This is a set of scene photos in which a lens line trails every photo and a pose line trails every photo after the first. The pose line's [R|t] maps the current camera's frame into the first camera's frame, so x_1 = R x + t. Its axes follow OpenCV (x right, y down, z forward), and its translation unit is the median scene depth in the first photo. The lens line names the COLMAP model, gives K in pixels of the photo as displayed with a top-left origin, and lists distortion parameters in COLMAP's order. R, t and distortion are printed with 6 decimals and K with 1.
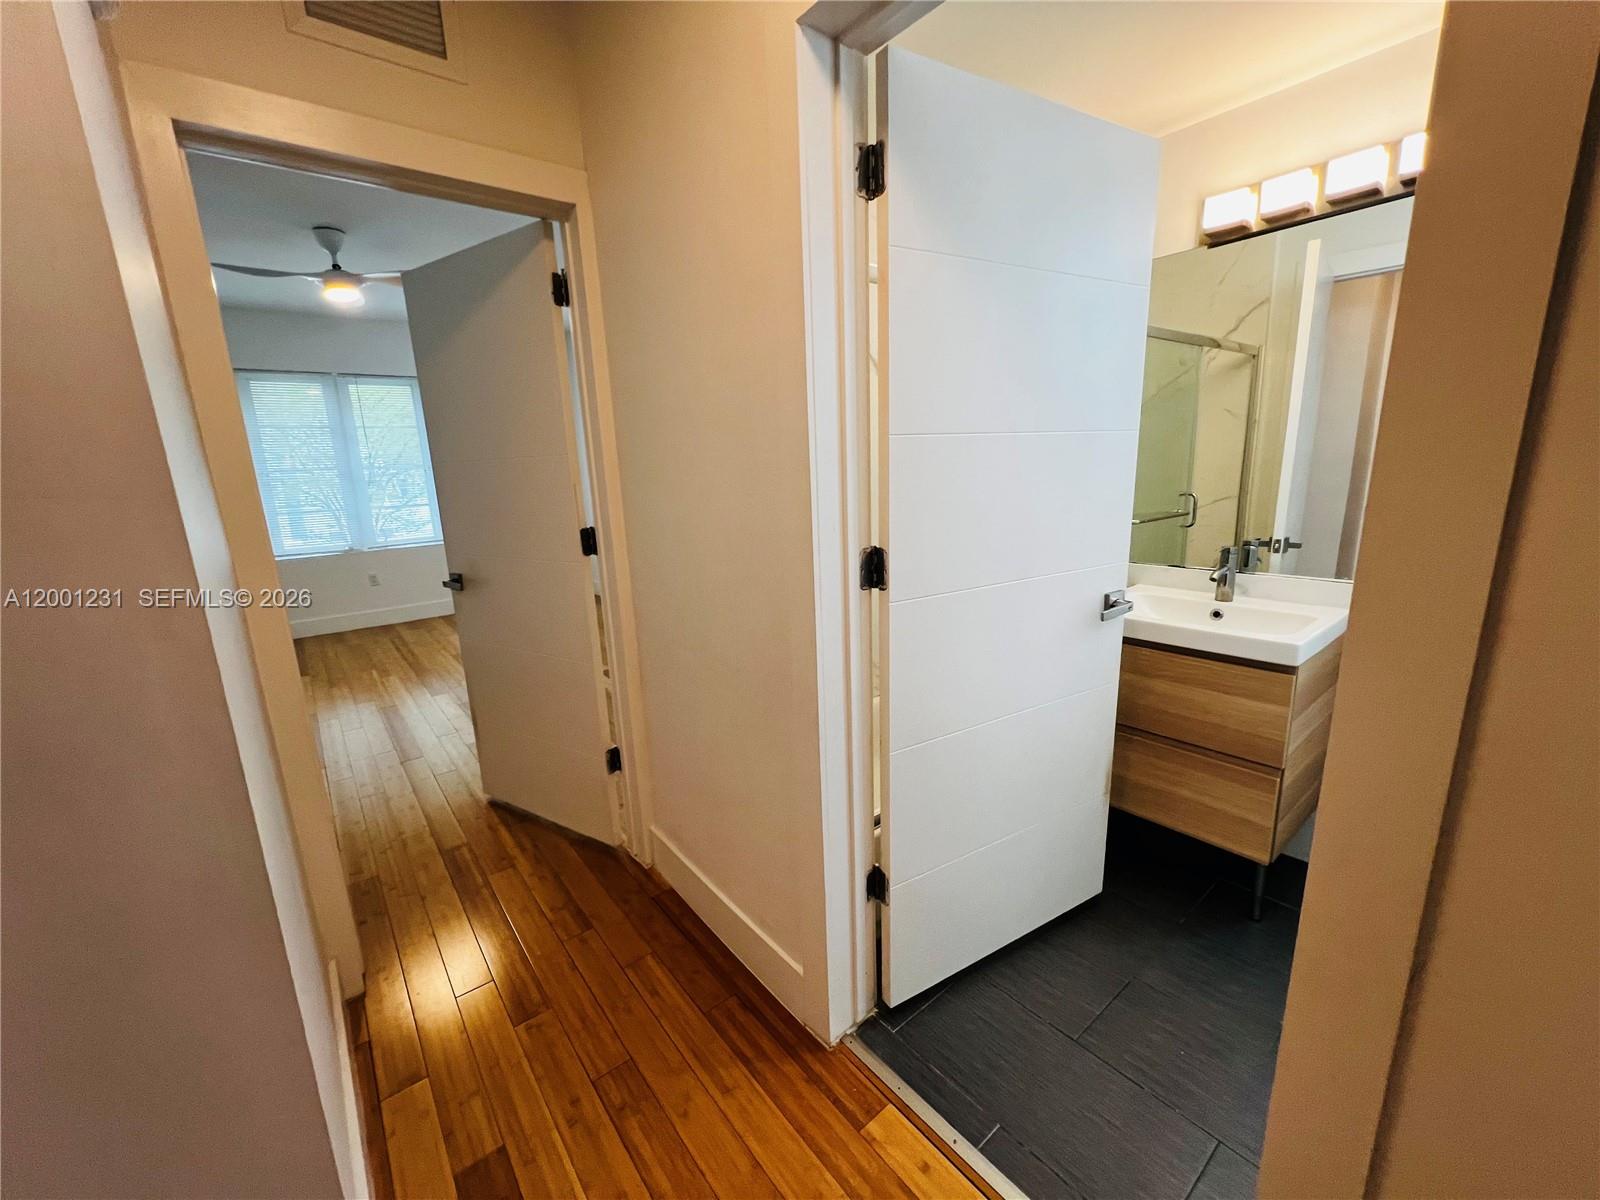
lens RADIAL K [[641.9, 0, 795.9], [0, 641.9, 599.8], [0, 0, 1]] dist [0.000853, 0.000984]
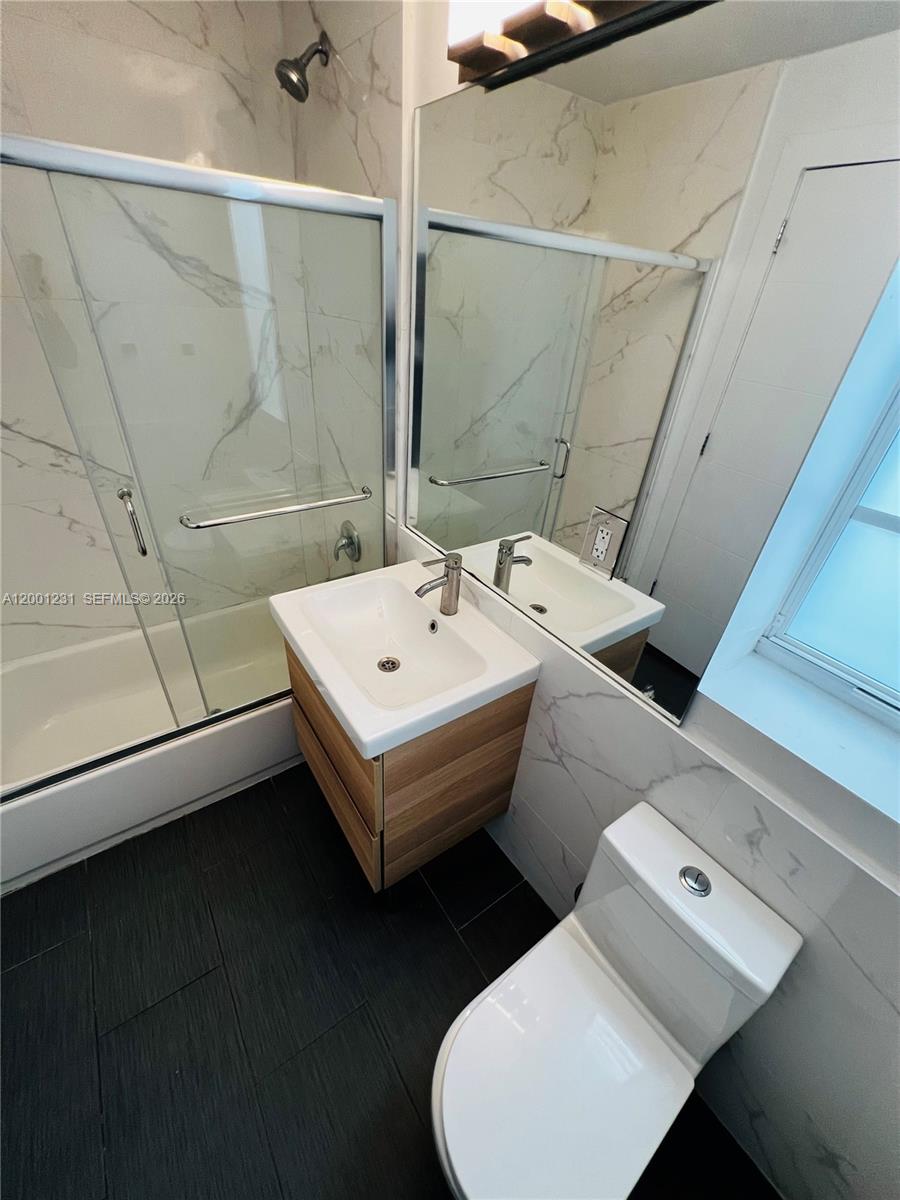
lens RADIAL K [[481.5, 0, 451.3], [0, 481.5, 601.6], [0, 0, 1]] dist [0.000853, 0.000984]
pose [[0.992427, 0.122507, 0.009022, 0.425990], [-0.118308, 0.933481, 0.338550, -0.147933], [0.033052, -0.337053, 0.940905, 0.243186]]
